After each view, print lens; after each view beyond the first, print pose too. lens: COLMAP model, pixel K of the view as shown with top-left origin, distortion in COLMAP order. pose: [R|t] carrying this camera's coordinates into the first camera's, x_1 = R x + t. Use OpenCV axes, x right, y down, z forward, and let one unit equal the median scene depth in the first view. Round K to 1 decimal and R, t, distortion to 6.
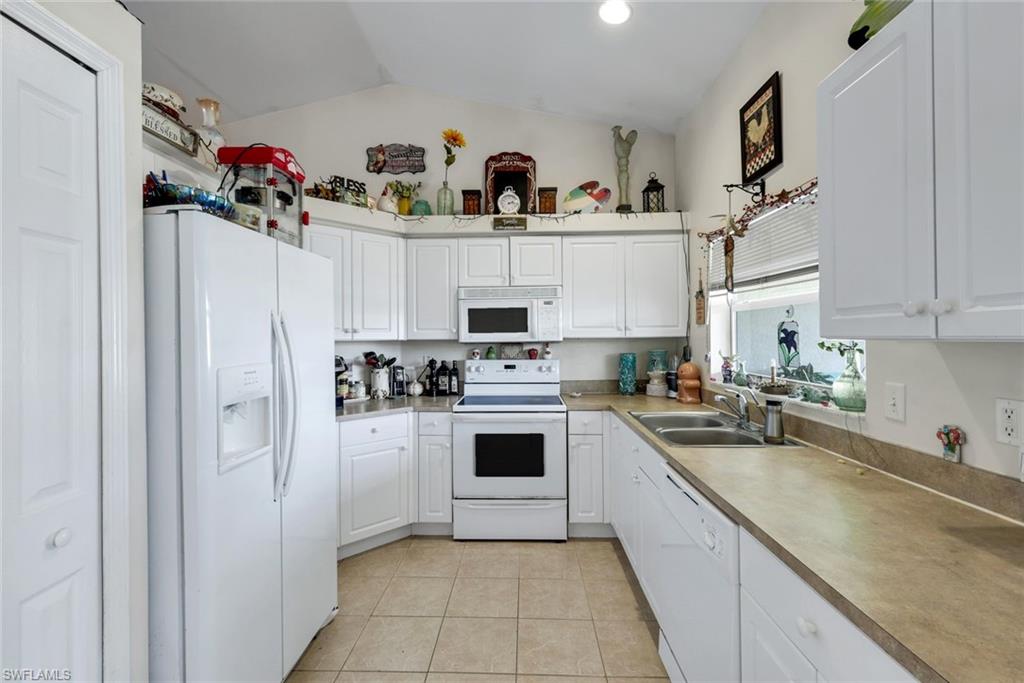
lens RADIAL K [[453.8, 0, 513.6], [0, 453.8, 333.7], [0, 0, 1]] dist [0.003751, 0.000903]
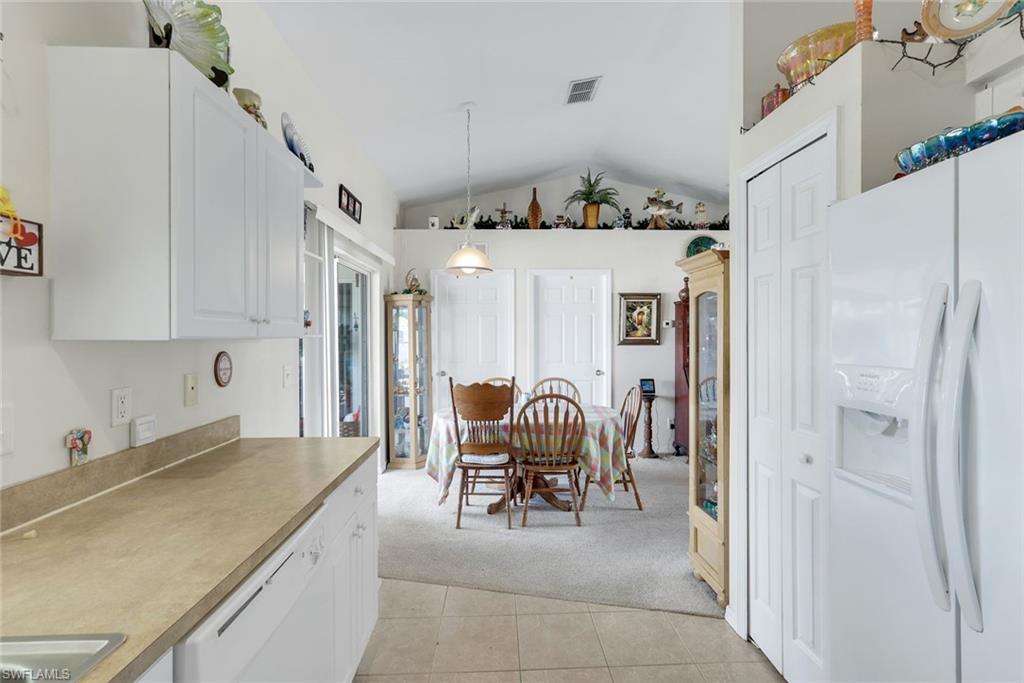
lens RADIAL K [[453.8, 0, 512.1], [0, 453.8, 334.0], [0, 0, 1]] dist [0.003751, 0.000903]
pose [[-0.998441, 0.009764, -0.054949, 0.031037], [0.009767, 0.999952, 0.000219, 0.002263], [0.054949, -0.000318, -0.998489, 0.799563]]
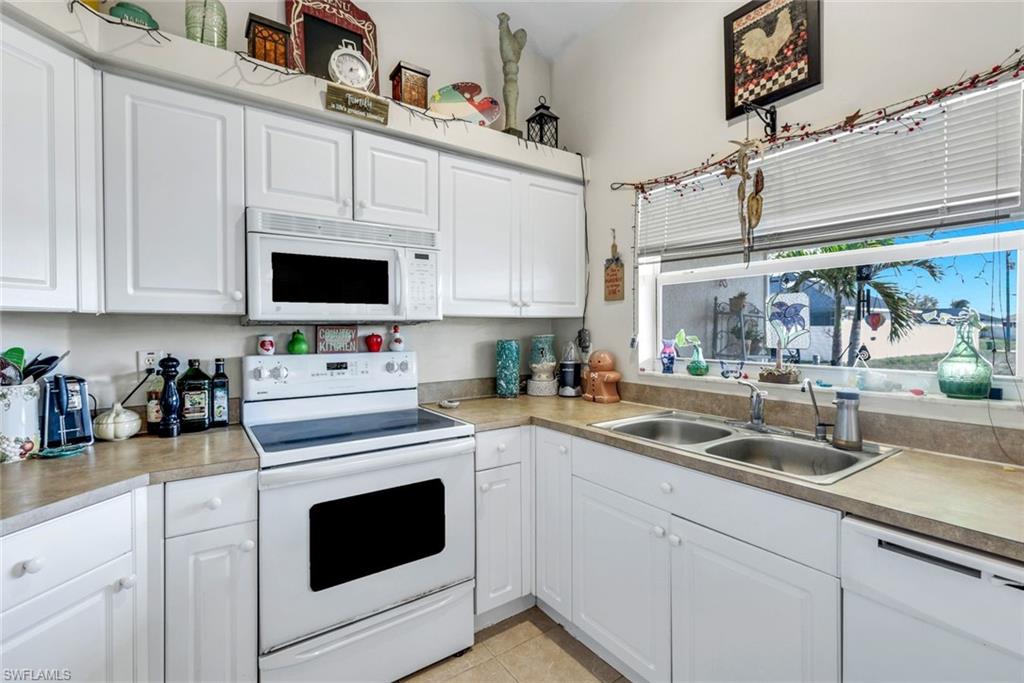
lens RADIAL K [[453.8, 0, 505.7], [0, 453.8, 333.5], [0, 0, 1]] dist [0.003751, 0.000903]
pose [[0.801957, -0.001634, 0.597379, -0.194390], [-0.004992, 0.999943, 0.009438, 0.028116], [-0.597361, -0.010551, 0.801903, 0.448695]]
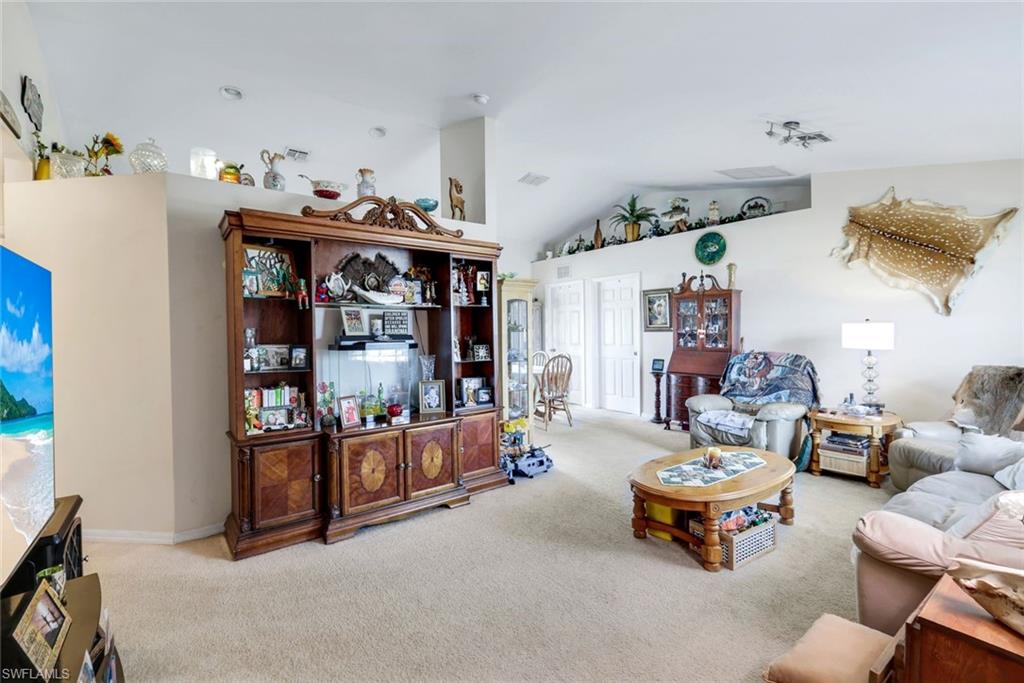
lens RADIAL K [[453.8, 0, 508.0], [0, 453.8, 337.7], [0, 0, 1]] dist [0.003751, 0.000903]
pose [[-0.622579, 0.003669, 0.782548, -1.587749], [0.014842, 0.999865, 0.007120, 0.047785], [-0.782416, 0.016047, -0.622549, 0.955240]]
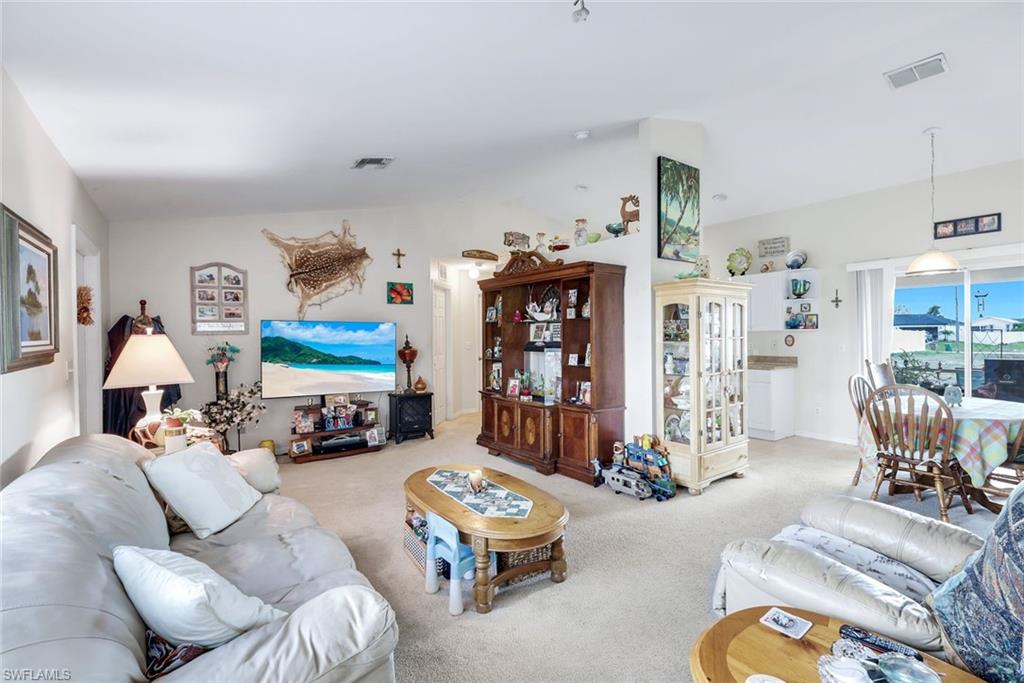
lens RADIAL K [[453.8, 0, 518.9], [0, 453.8, 338.5], [0, 0, 1]] dist [0.003751, 0.000903]
pose [[0.793718, -0.002094, 0.608282, -1.590854], [-0.001202, 0.999987, 0.005012, 0.026199], [-0.608284, -0.004709, 0.793705, -0.598145]]
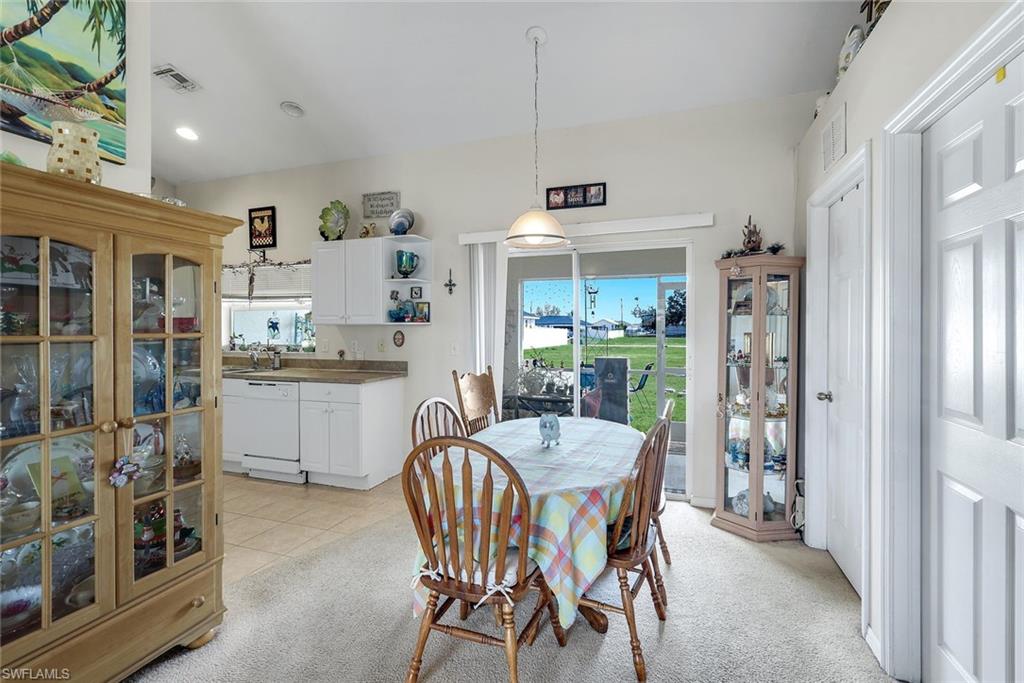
lens RADIAL K [[453.8, 0, 517.4], [0, 453.8, 336.5], [0, 0, 1]] dist [0.003751, 0.000903]
pose [[0.299925, -0.004409, 0.953953, -0.768609], [-0.007806, 0.999945, 0.007076, 0.025036], [-0.953931, -0.009569, 0.299874, -0.522743]]
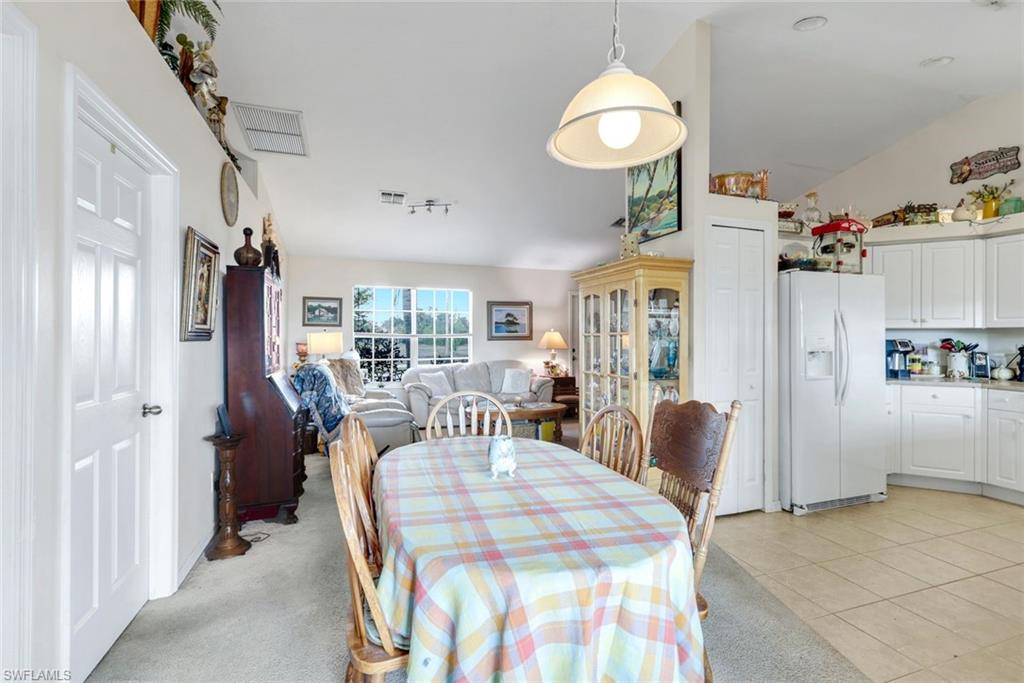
lens RADIAL K [[453.8, 0, 512.0], [0, 453.8, 336.5], [0, 0, 1]] dist [0.003751, 0.000903]
pose [[0.354931, 0.011886, -0.934817, 0.421883], [-0.000968, 0.999923, 0.012346, 0.022642], [0.934892, -0.003477, 0.354916, -0.525627]]
